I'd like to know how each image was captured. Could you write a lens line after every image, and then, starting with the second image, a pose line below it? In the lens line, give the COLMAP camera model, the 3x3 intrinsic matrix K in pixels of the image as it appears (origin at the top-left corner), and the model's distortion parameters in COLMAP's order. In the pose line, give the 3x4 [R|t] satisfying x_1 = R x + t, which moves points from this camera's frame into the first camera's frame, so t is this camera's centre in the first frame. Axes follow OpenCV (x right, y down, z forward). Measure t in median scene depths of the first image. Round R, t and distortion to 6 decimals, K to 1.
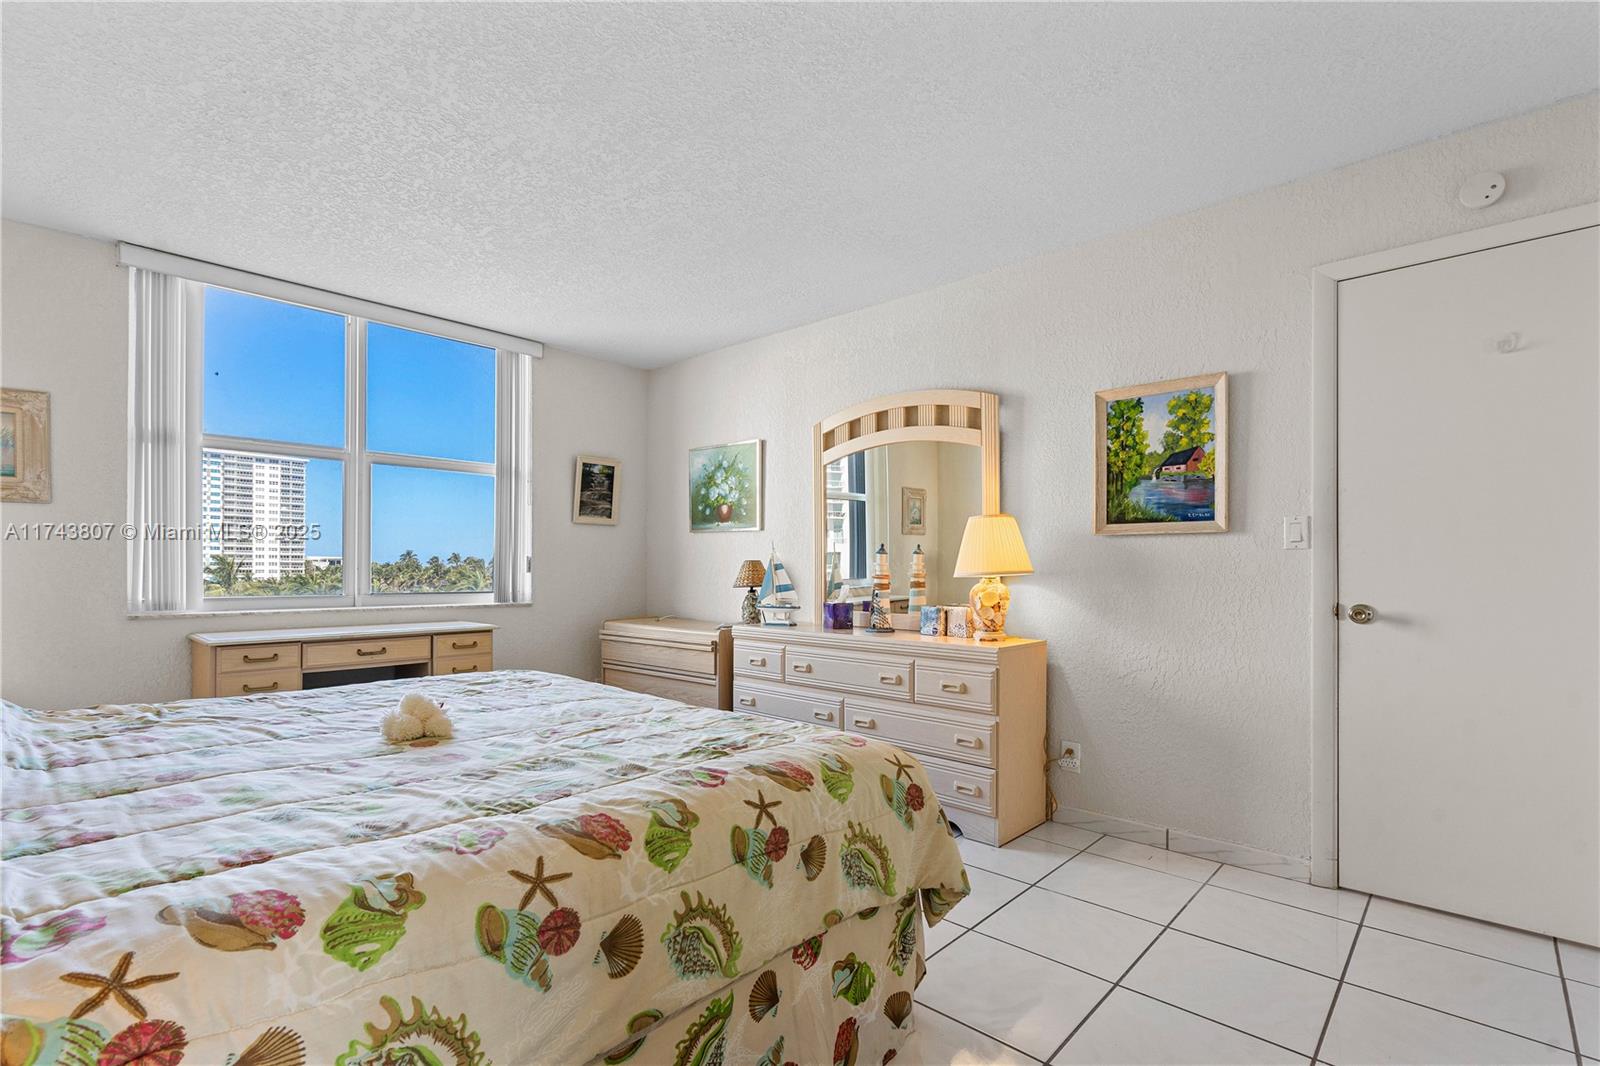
lens RADIAL K [[757.3, 0, 761.4], [0, 757.3, 560.4], [0, 0, 1]] dist [-0.004487, -0.000390]
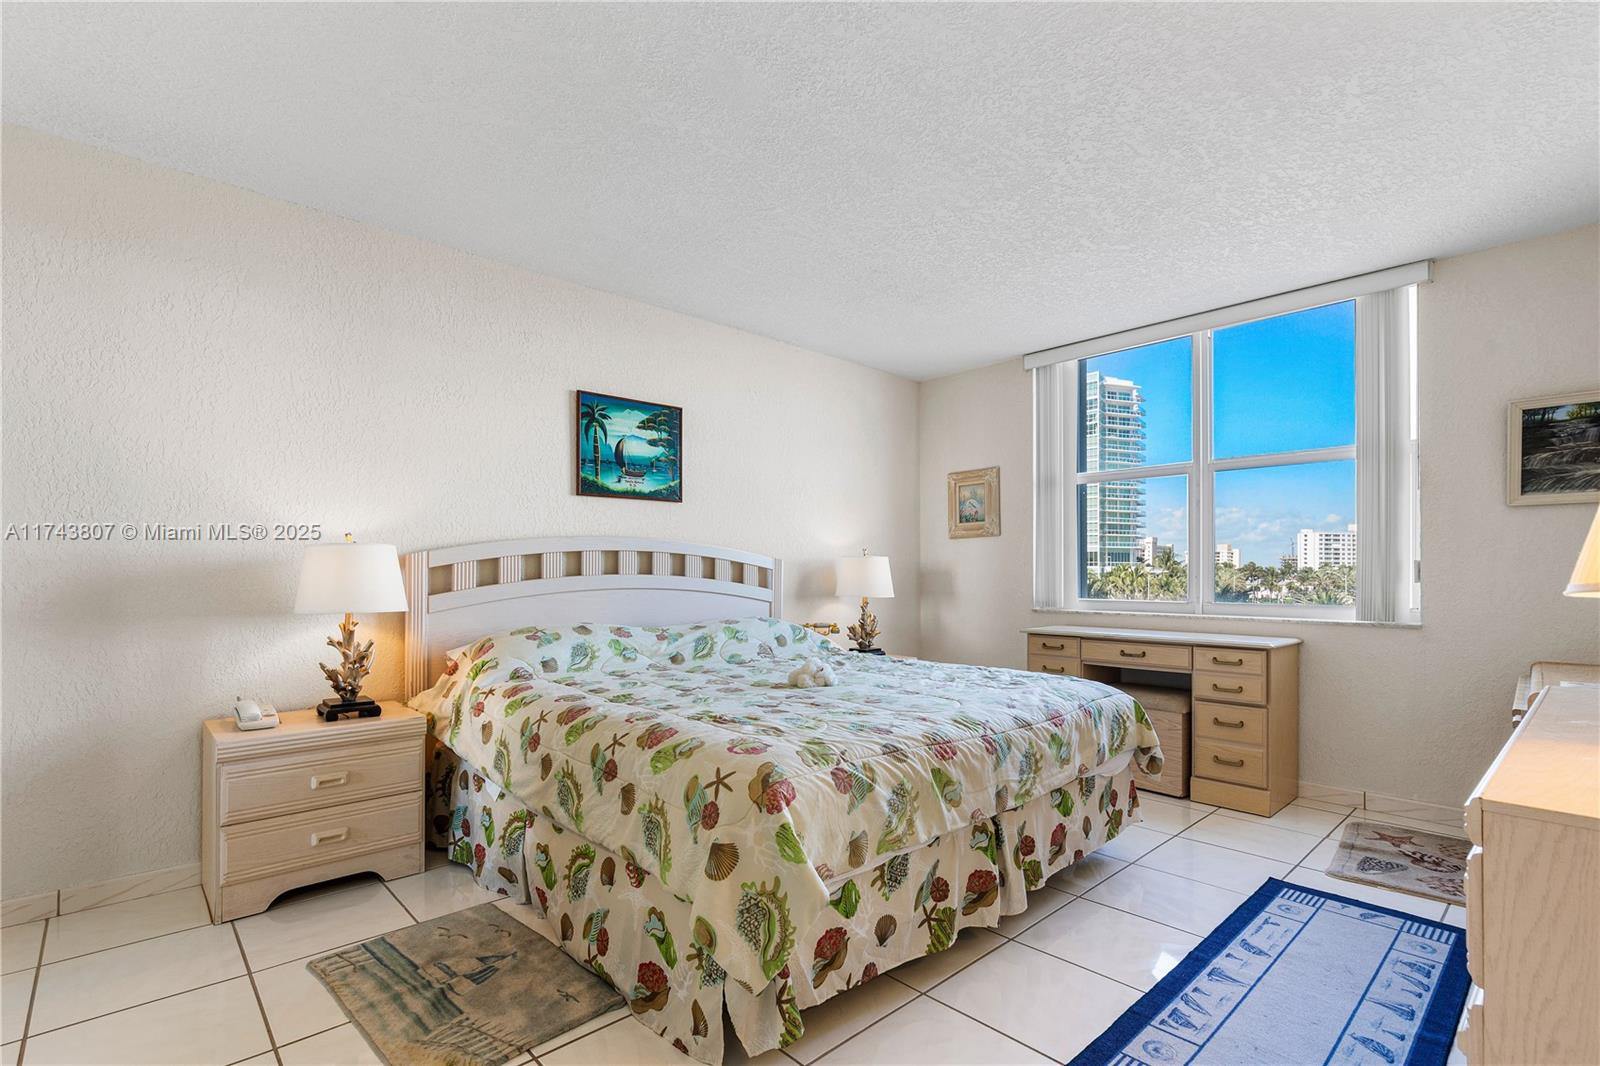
lens RADIAL K [[739.6, 0, 800.7], [0, 739.6, 565.7], [0, 0, 1]] dist [-0.000795, 0.000043]
pose [[-0.053861, -0.015943, -0.998421, 0.570315], [0.008157, 0.999832, -0.016406, 0.008645], [0.998515, -0.009027, -0.053722, 0.592003]]
